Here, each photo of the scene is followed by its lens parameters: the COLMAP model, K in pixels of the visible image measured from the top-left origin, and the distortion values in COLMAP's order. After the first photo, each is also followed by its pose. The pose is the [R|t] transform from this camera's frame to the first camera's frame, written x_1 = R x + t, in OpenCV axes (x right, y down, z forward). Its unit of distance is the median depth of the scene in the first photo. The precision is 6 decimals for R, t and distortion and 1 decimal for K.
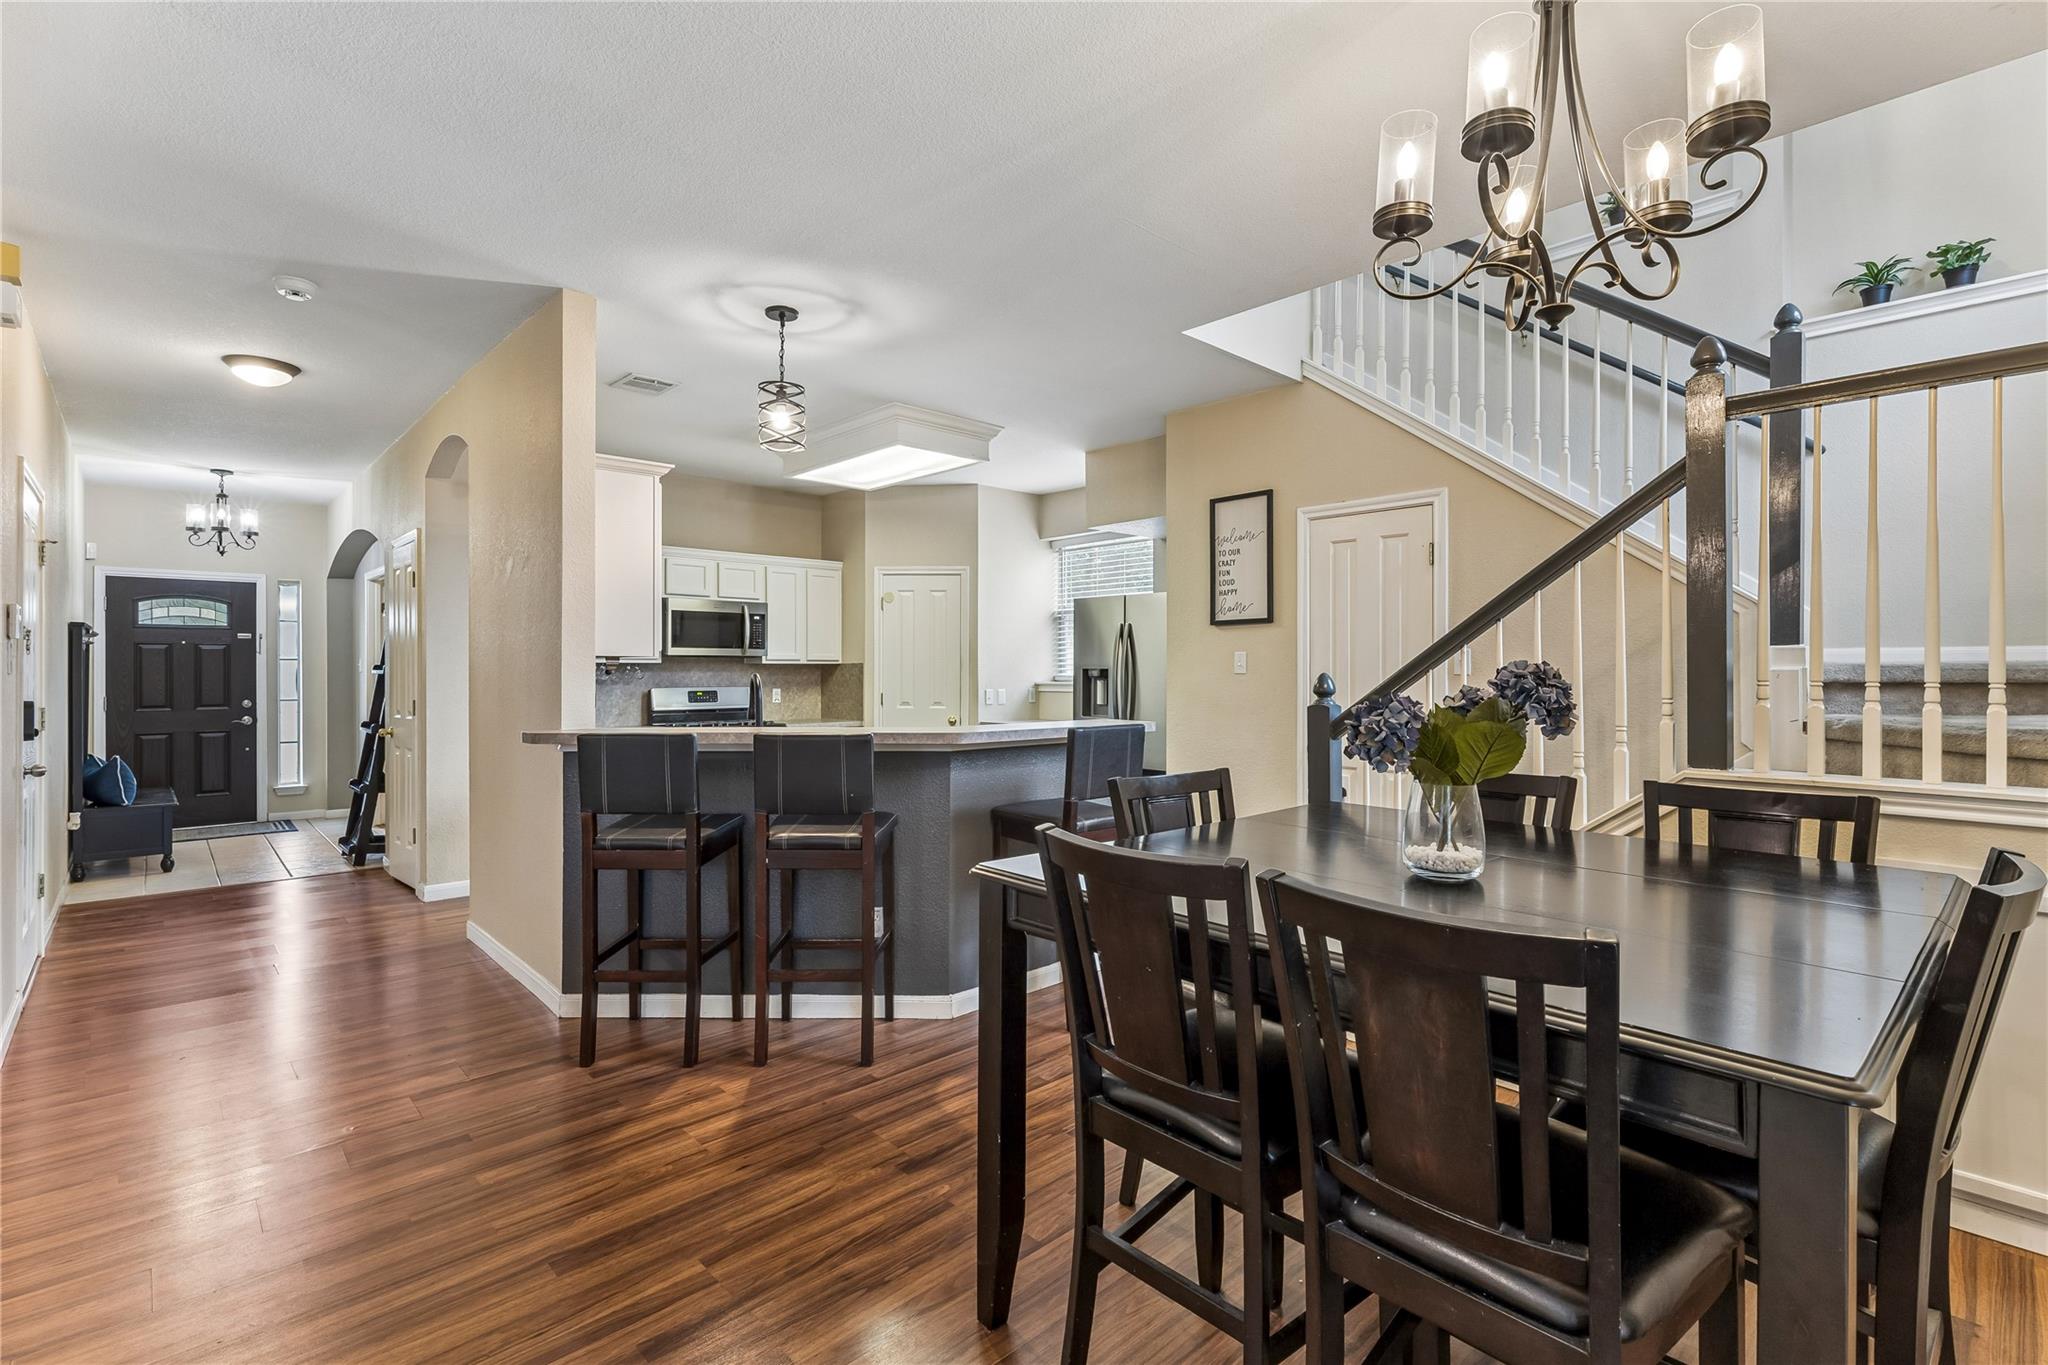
lens RADIAL K [[934.5, 0, 1034.5], [0, 934.5, 673.2], [0, 0, 1]] dist [-0.000019, 0.000273]
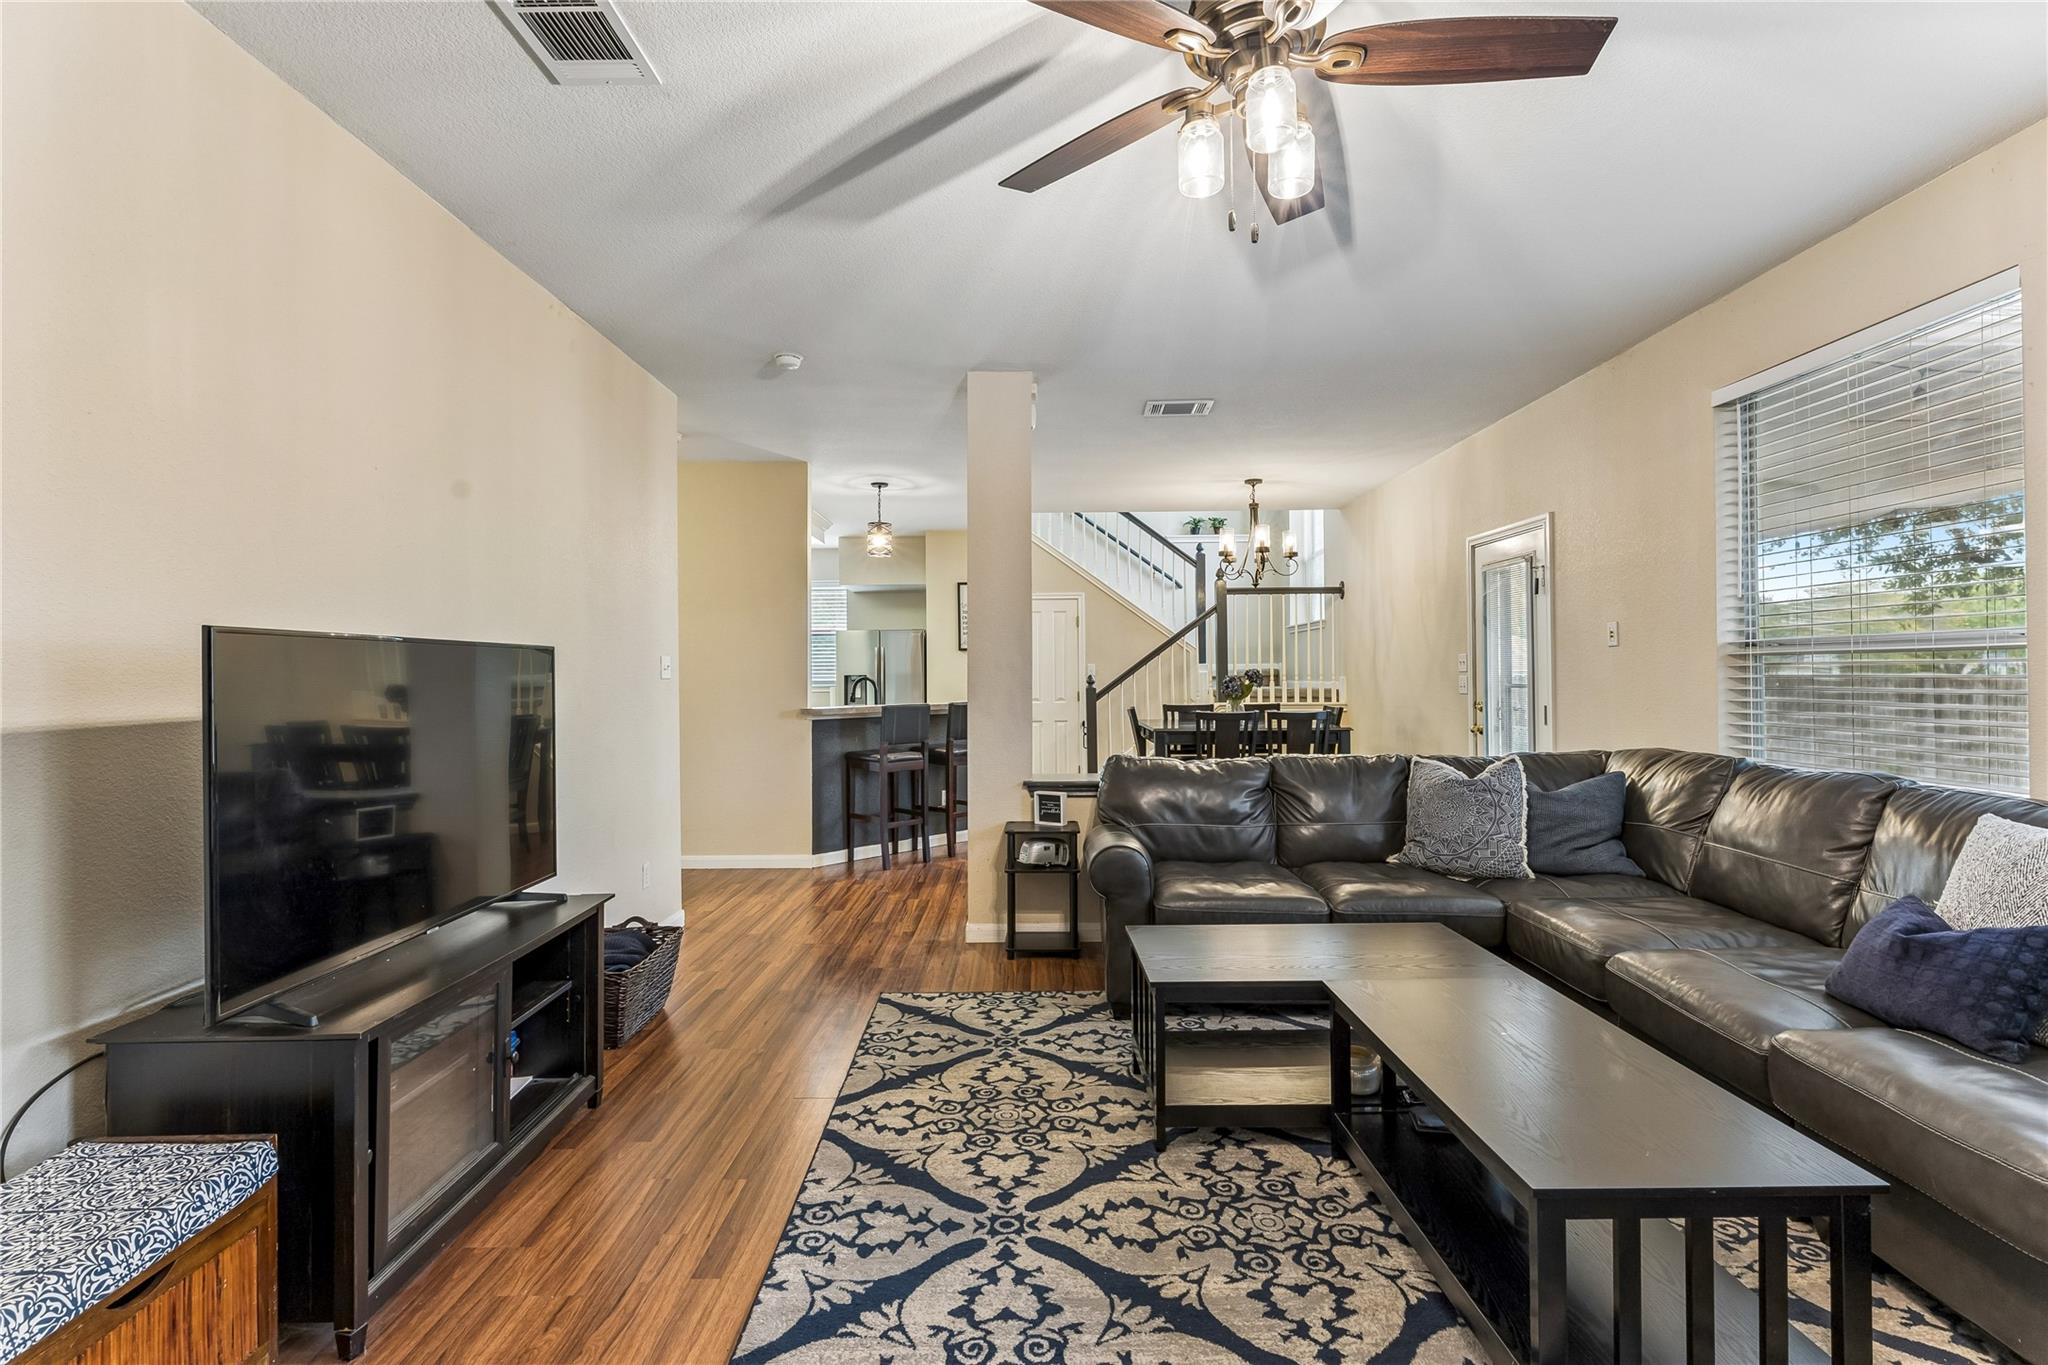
lens RADIAL K [[934.5, 0, 1034.5], [0, 934.5, 673.2], [0, 0, 1]] dist [-0.000019, 0.000273]
pose [[0.683196, -0.002287, 0.730231, -0.998952], [0.011188, 0.999911, -0.007335, 0.008095], [-0.730149, 0.013181, 0.683161, -0.346947]]
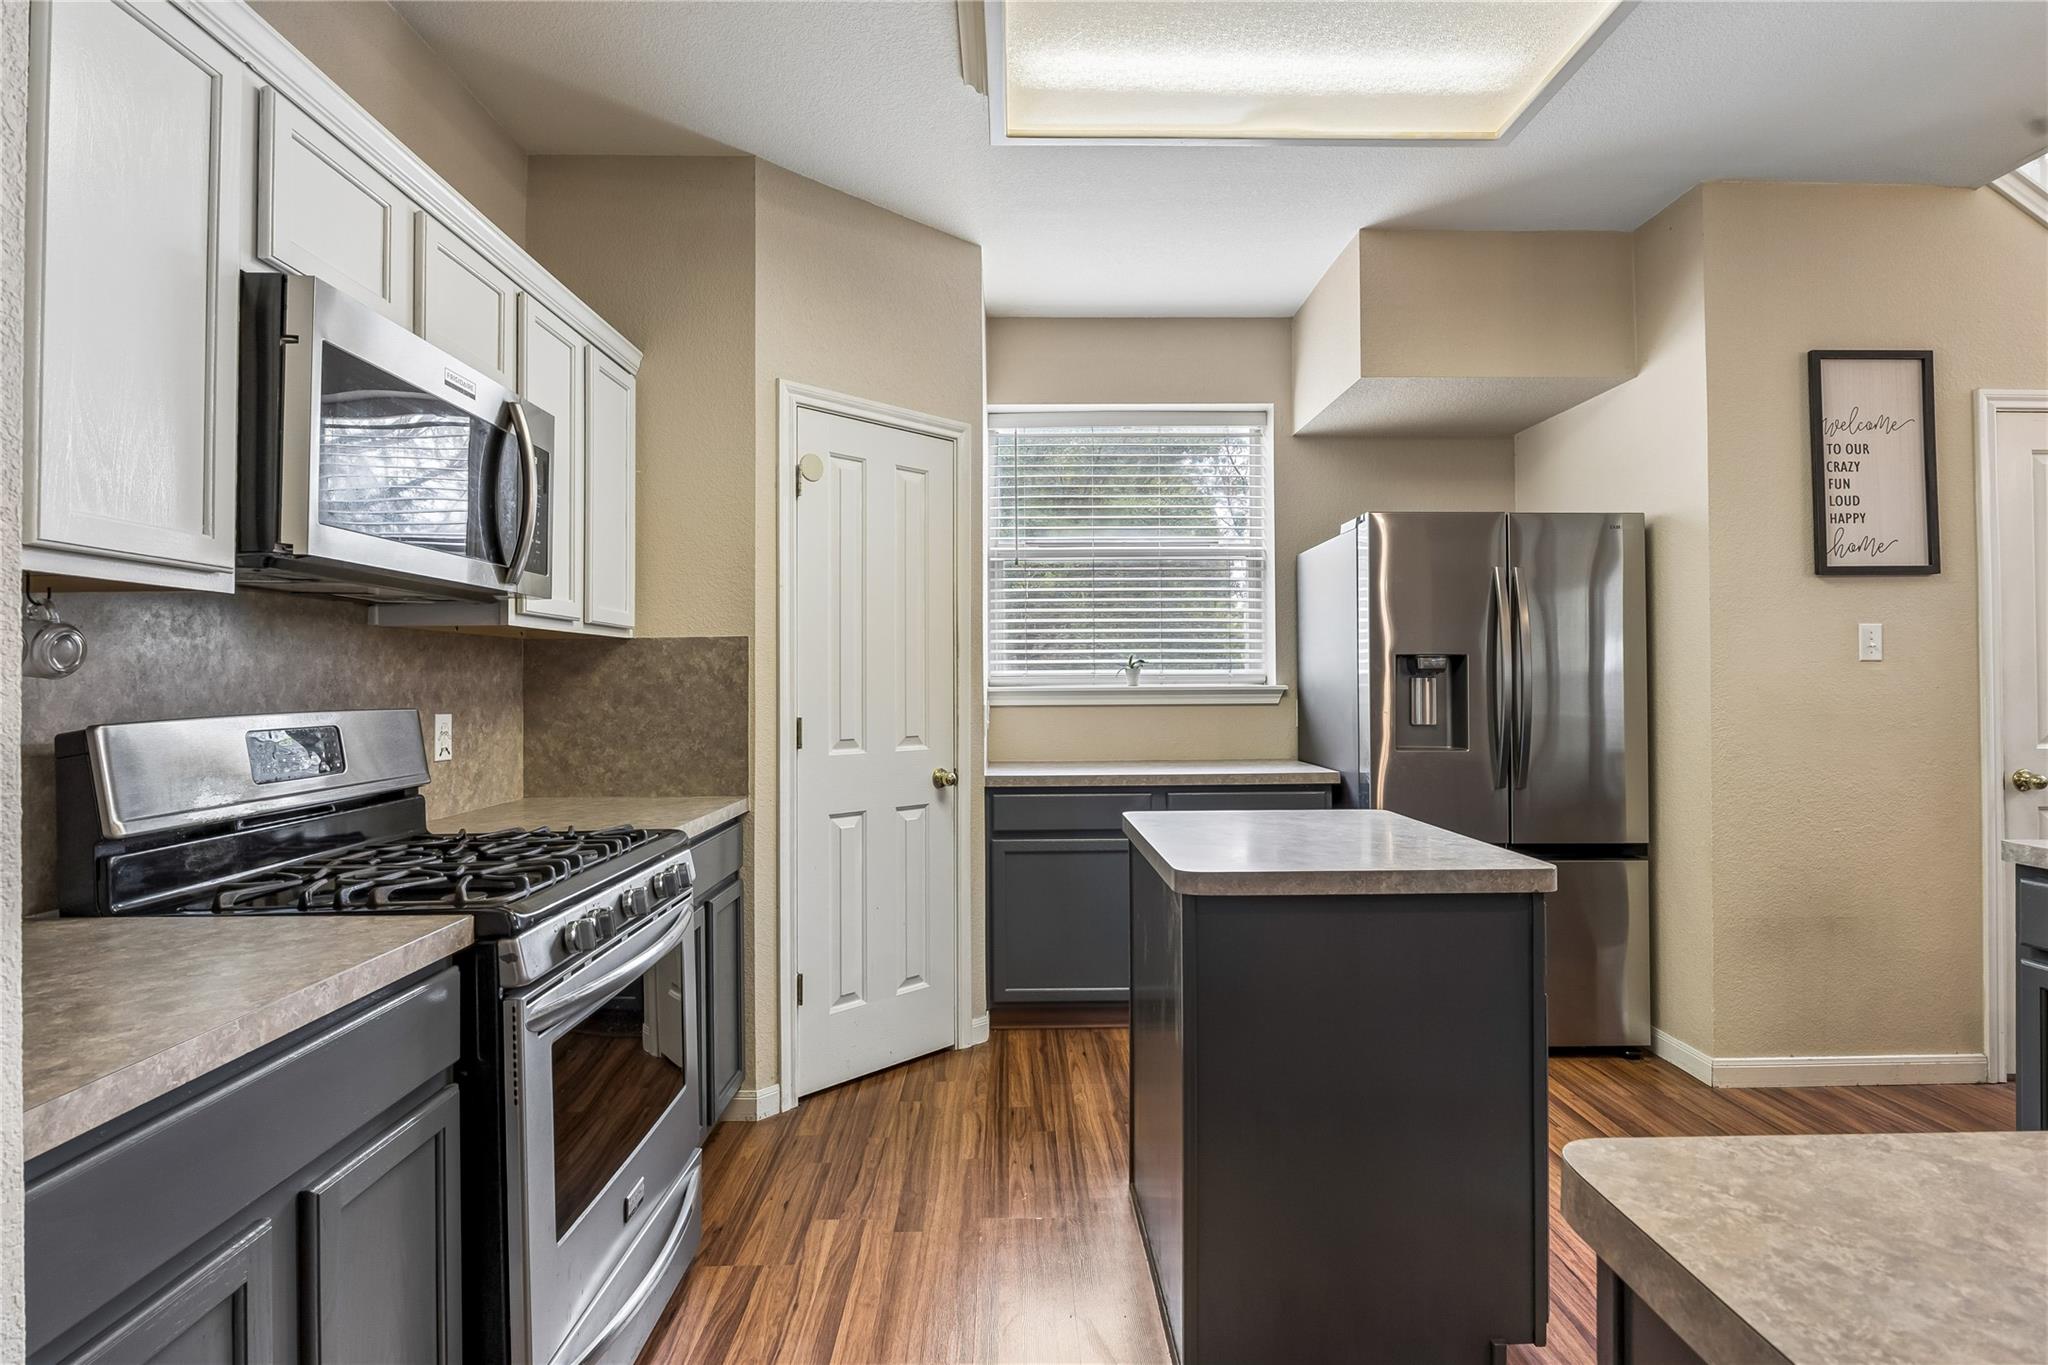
lens RADIAL K [[996.6, 0, 1030.5], [0, 996.6, 674.1], [0, 0, 1]] dist [-0.023402, -0.000306]
pose [[0.681565, 0.004090, 0.731746, -0.535784], [0.006343, 0.999914, -0.011498, 0.011693], [-0.731730, 0.012478, 0.681481, 0.900996]]
